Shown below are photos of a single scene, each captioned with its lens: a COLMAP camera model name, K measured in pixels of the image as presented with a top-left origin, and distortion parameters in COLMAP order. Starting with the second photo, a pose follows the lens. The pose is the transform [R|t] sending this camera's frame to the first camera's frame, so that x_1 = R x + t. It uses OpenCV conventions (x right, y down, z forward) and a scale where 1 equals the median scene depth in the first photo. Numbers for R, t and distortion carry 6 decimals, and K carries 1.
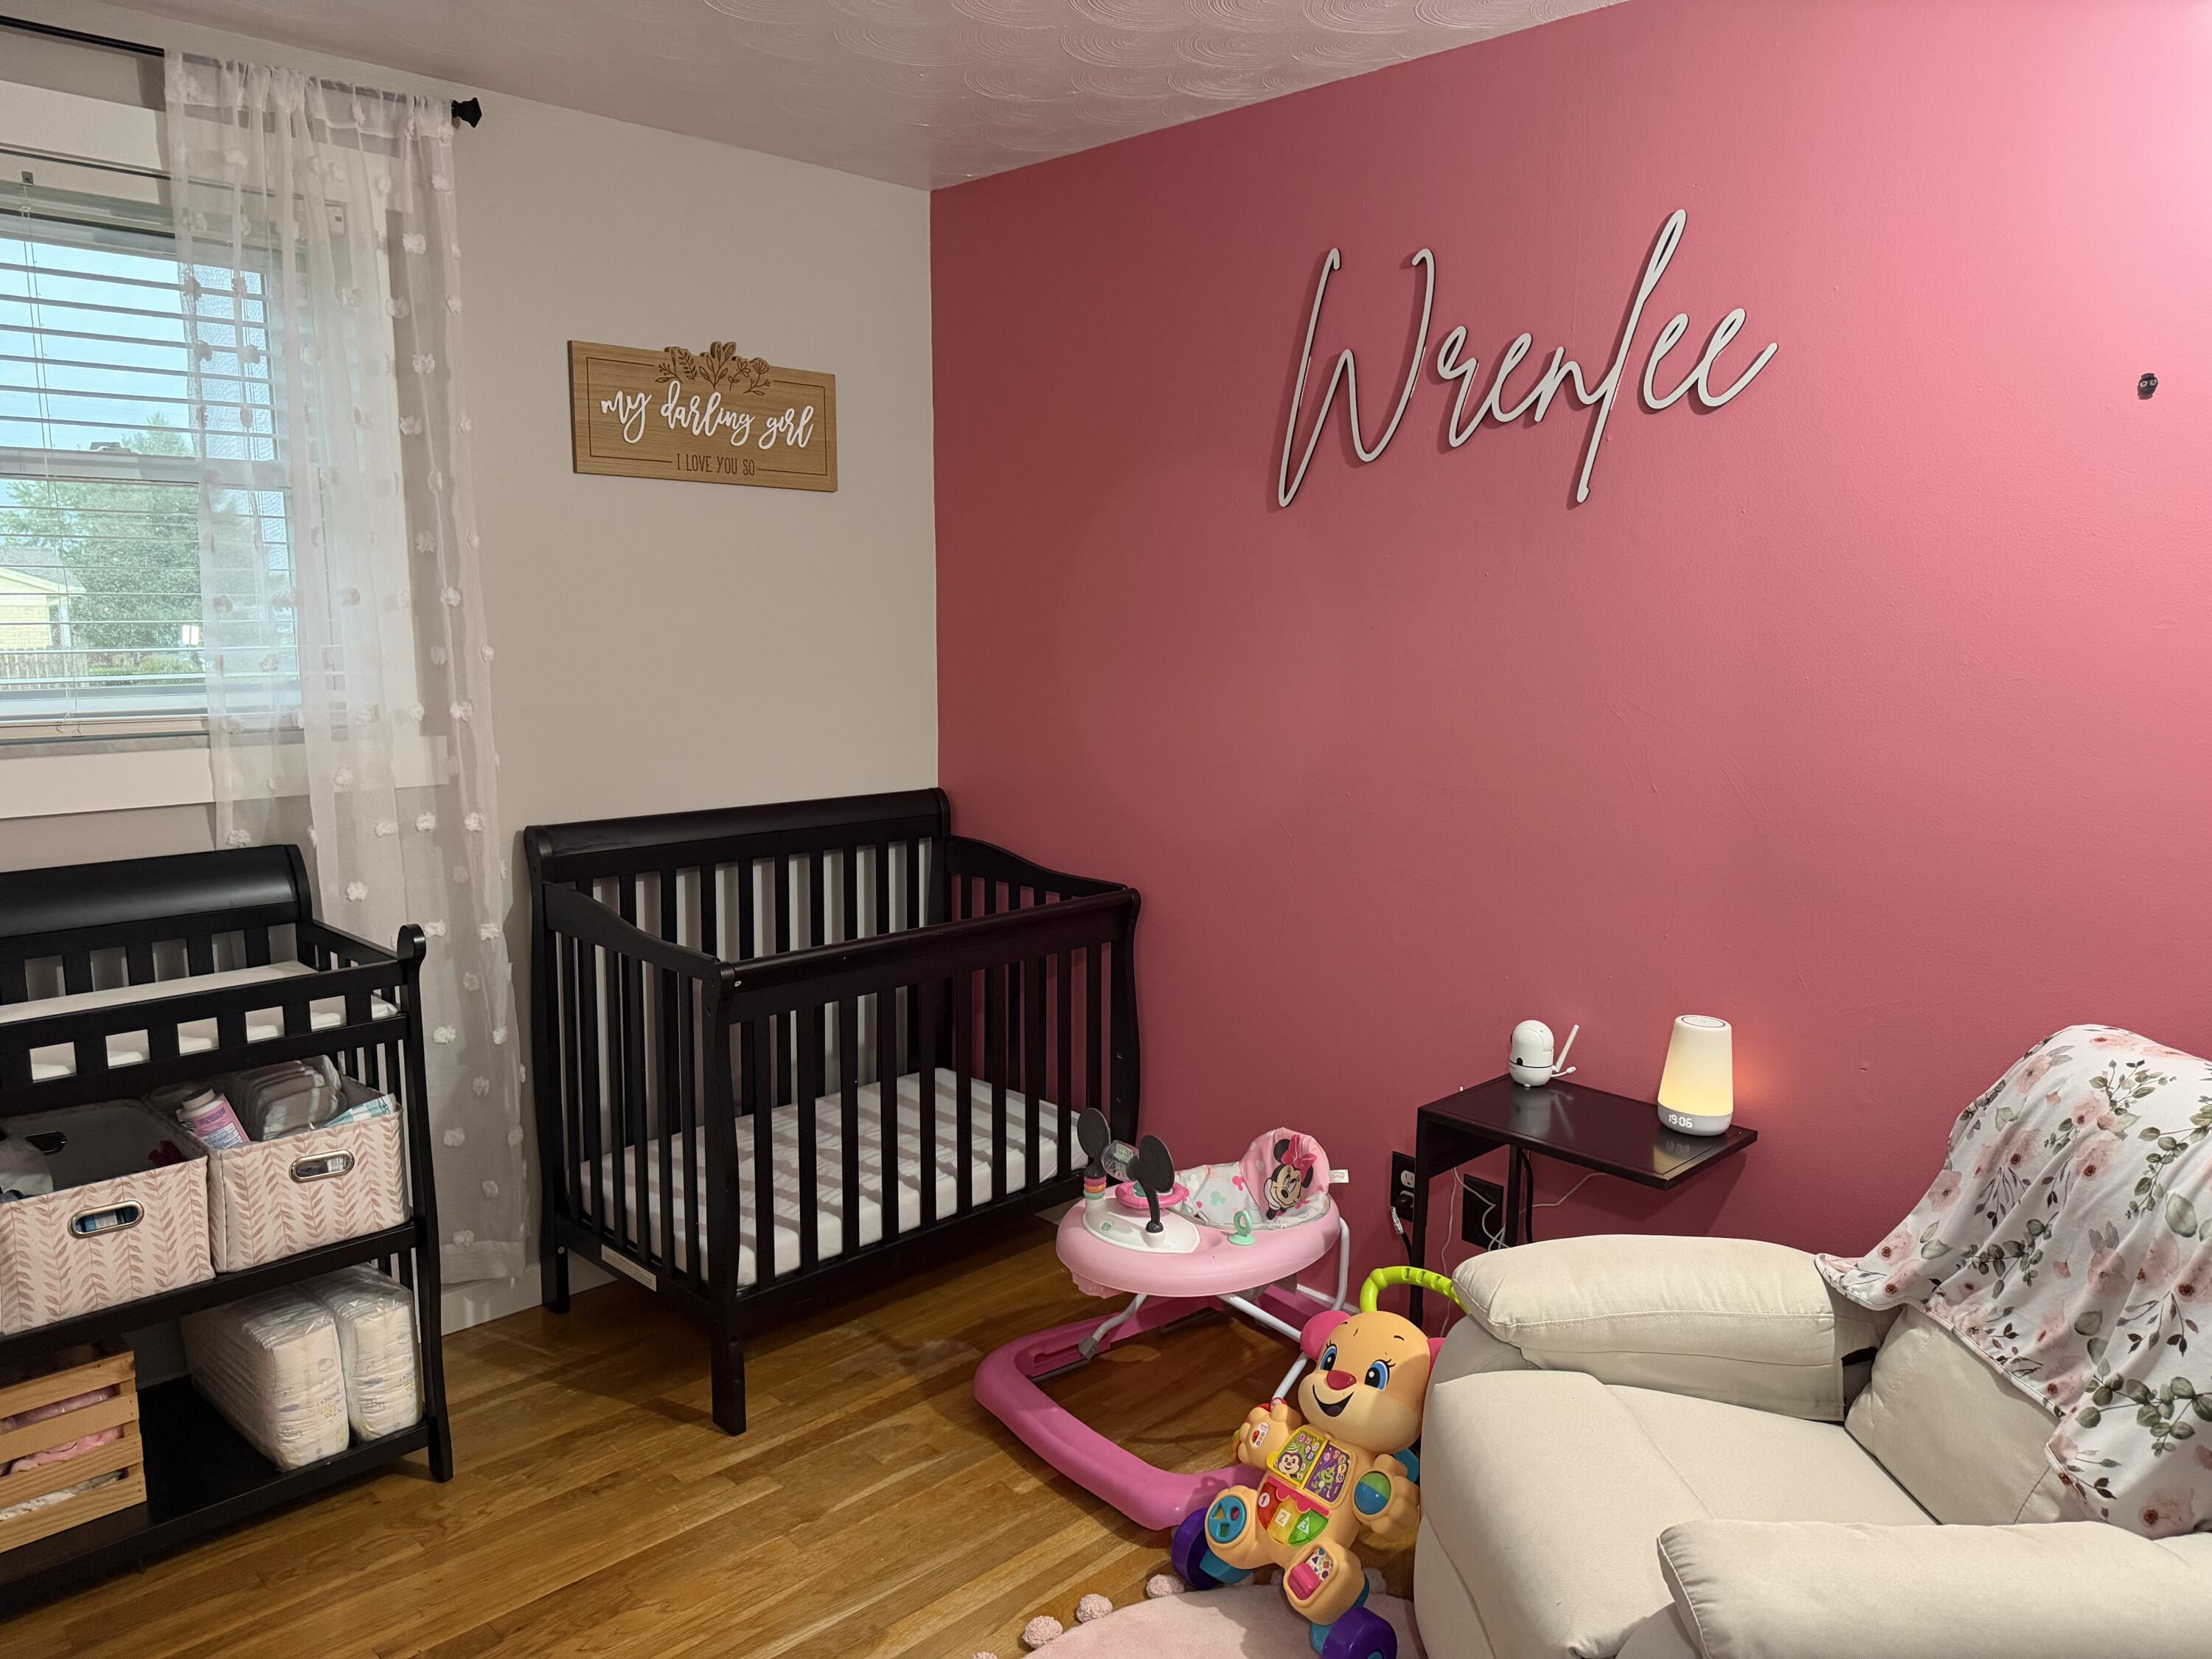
lens RADIAL K [[1571.8, 0, 1114.2], [0, 1571.8, 848.0], [0, 0, 1]] dist [0.045806, -0.053844]
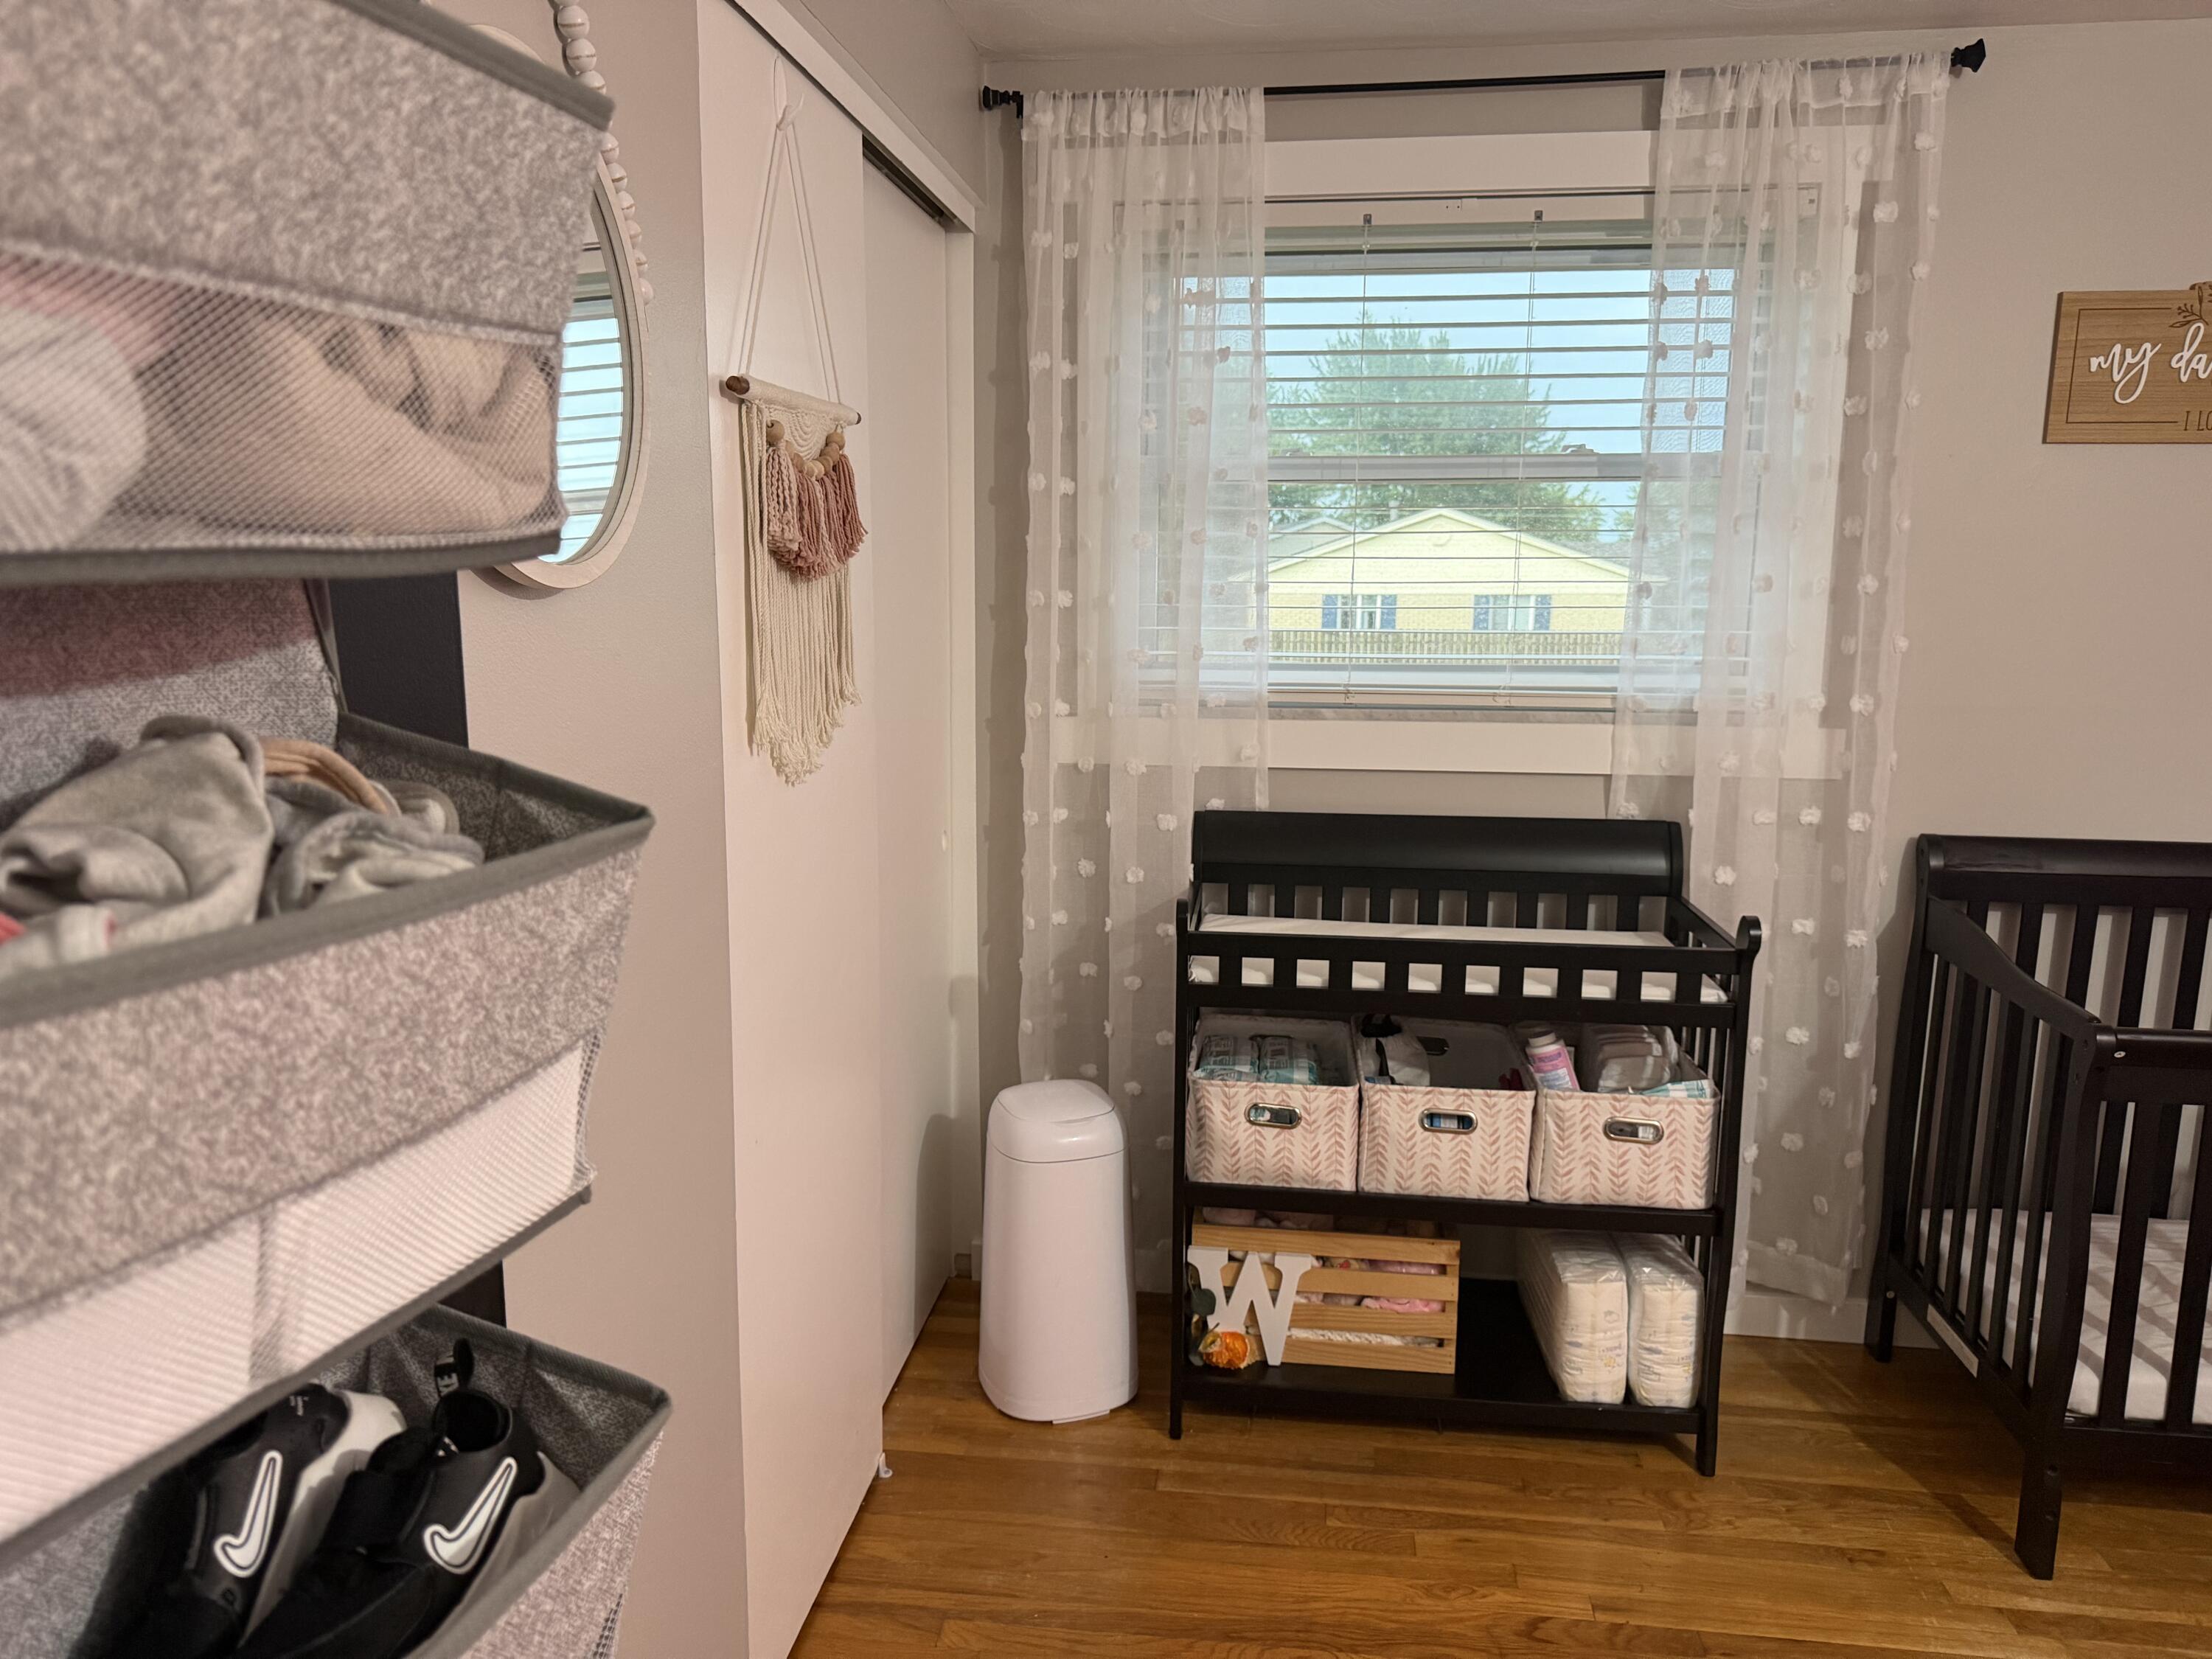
lens RADIAL K [[1571.8, 0, 1113.7], [0, 1571.8, 846.7], [0, 0, 1]] dist [0.045806, -0.053844]
pose [[0.608886, 0.134525, -0.781768, 0.073323], [-0.129333, 0.989164, 0.069481, -0.010810], [0.782644, 0.058802, 0.619687, 0.069862]]
